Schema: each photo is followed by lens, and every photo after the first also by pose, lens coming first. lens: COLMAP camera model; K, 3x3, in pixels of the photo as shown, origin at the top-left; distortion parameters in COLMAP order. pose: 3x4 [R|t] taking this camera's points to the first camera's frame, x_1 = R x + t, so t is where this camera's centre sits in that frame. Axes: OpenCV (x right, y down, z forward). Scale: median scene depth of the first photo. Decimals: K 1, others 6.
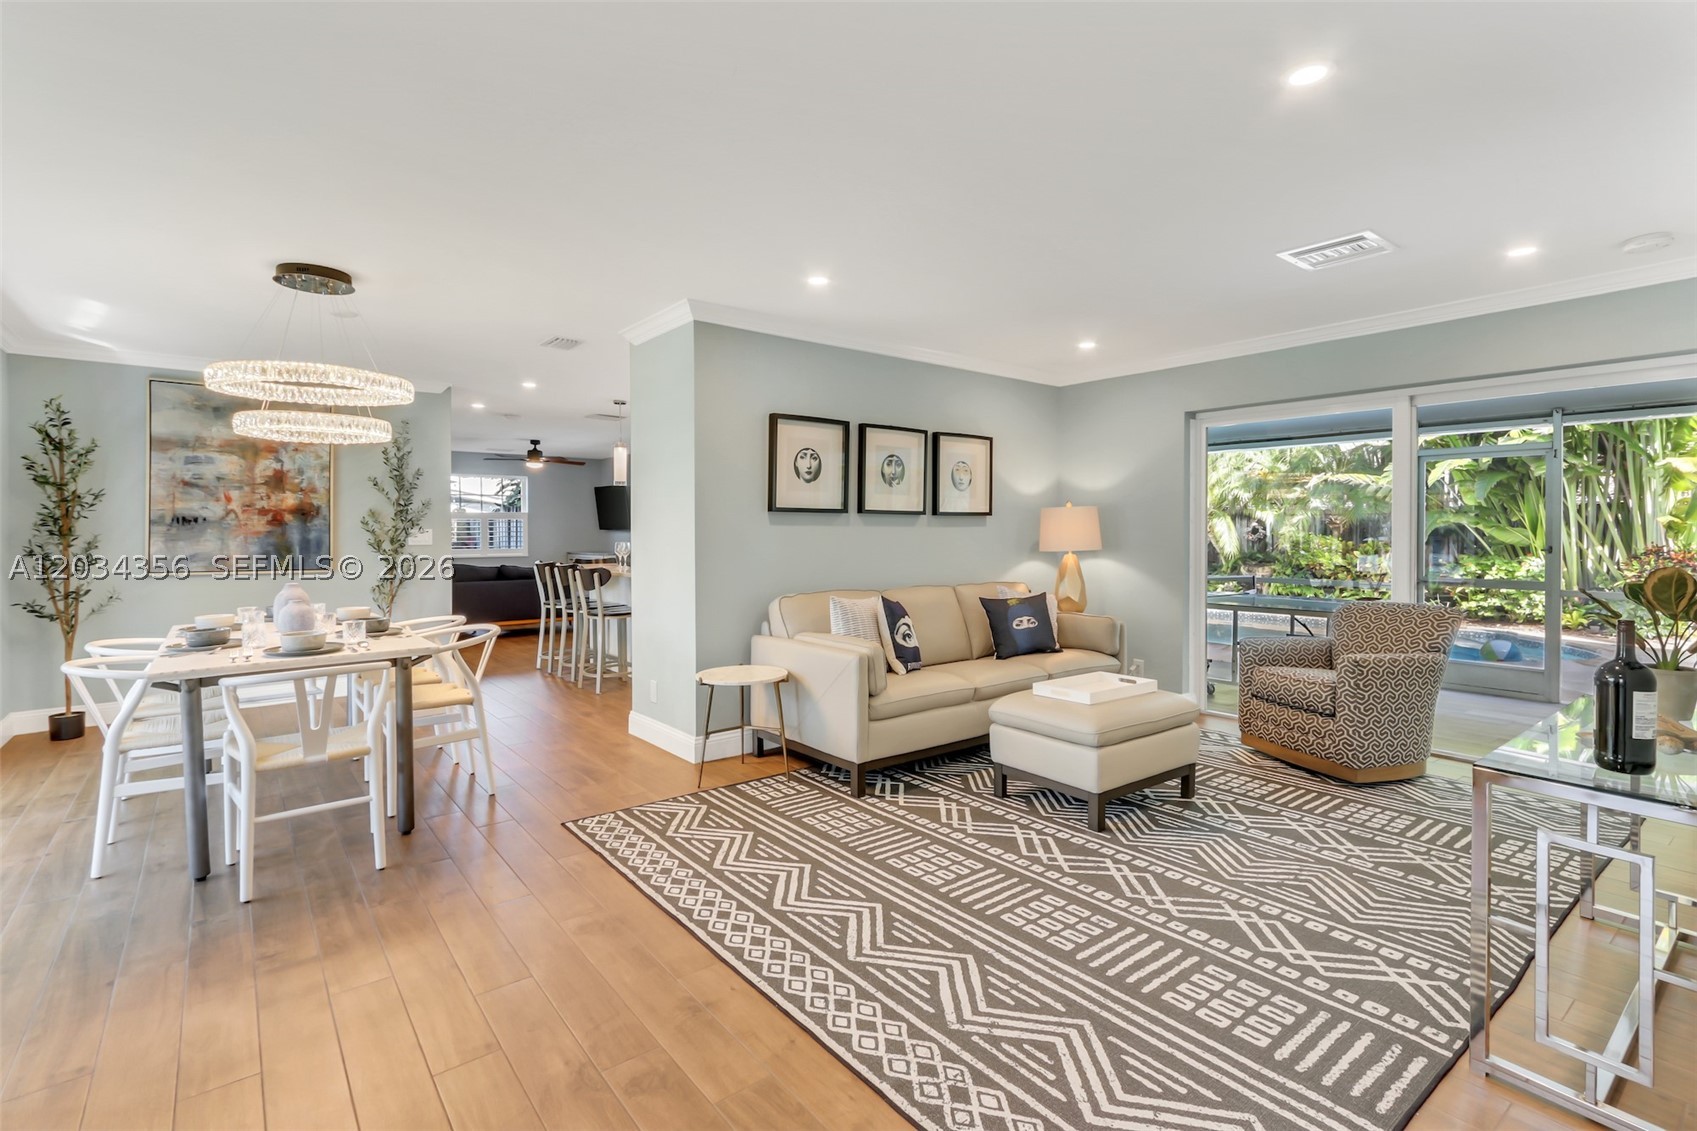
lens RADIAL K [[791.6, 0, 851.8], [0, 791.6, 536.8], [0, 0, 1]] dist [0.000254, 0.001394]
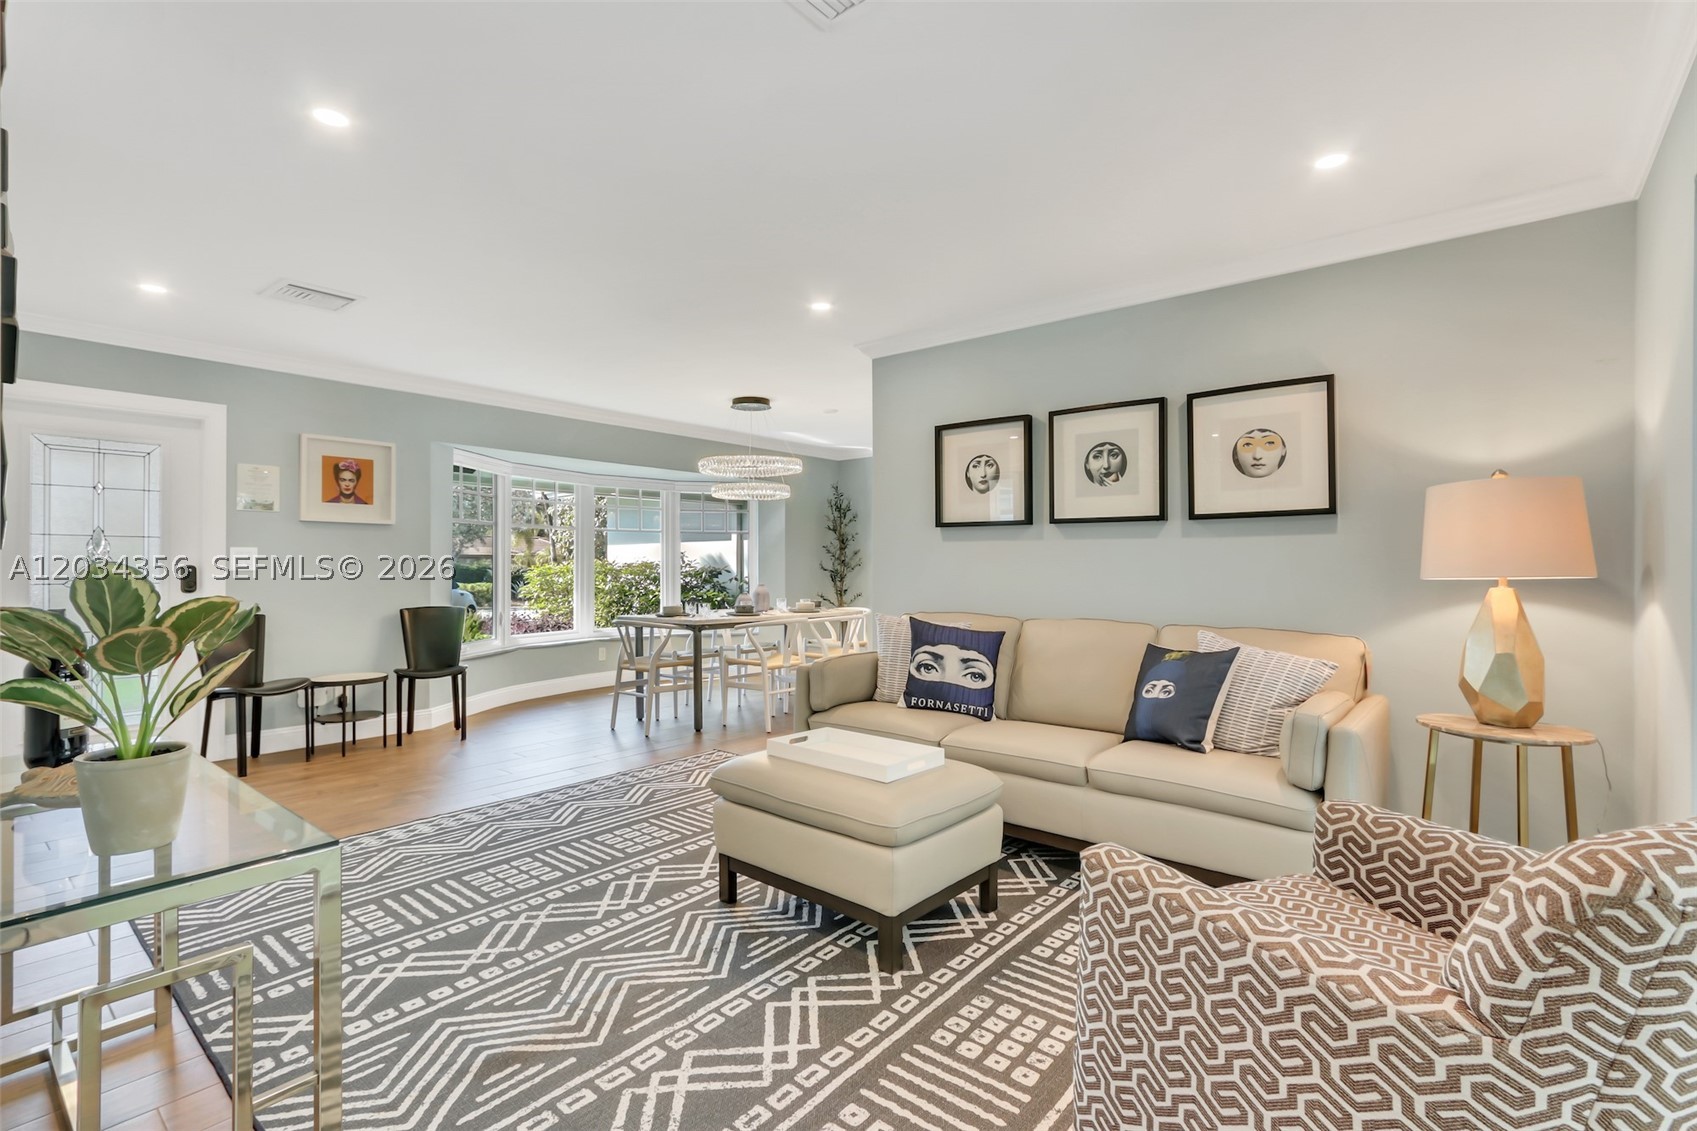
lens RADIAL K [[793.4, 0, 831.7], [0, 793.4, 558.2], [0, 0, 1]] dist [0.001078, 0.000661]
pose [[0.197112, -0.002988, -0.980377, 1.267442], [-0.004888, 0.999980, -0.004031, 0.016507], [0.980369, 0.005587, 0.197093, 1.038087]]
